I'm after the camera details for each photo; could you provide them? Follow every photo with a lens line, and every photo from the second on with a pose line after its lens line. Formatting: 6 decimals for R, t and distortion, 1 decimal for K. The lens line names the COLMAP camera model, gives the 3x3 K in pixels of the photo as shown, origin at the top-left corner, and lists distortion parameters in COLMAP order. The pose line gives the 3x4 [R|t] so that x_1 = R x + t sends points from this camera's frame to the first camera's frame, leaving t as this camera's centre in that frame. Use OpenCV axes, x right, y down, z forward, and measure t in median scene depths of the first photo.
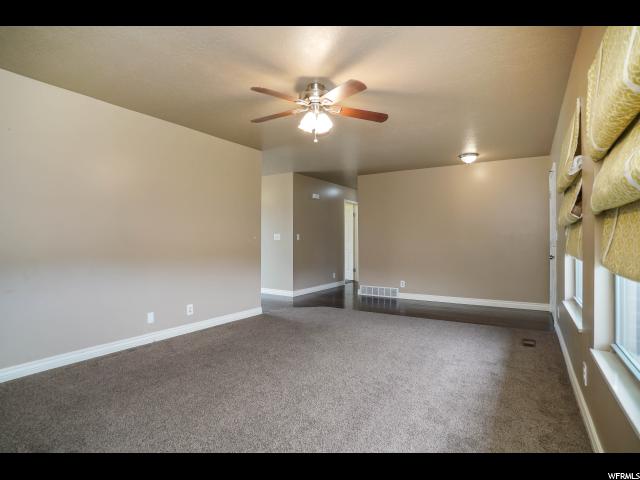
lens RADIAL K [[340.7, 0, 321.3], [0, 340.7, 239.4], [0, 0, 1]] dist [-0.051713, 0.008439]
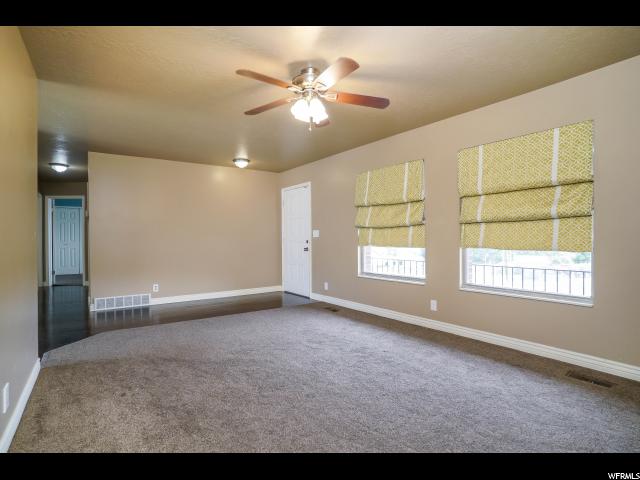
lens RADIAL K [[340.7, 0, 307.5], [0, 340.7, 236.9], [0, 0, 1]] dist [-0.051713, 0.008439]
pose [[0.365918, 0.003310, 0.930641, -0.521187], [0.002939, 0.999985, -0.004712, 0.007009], [-0.930642, 0.004459, 0.365903, 0.393359]]
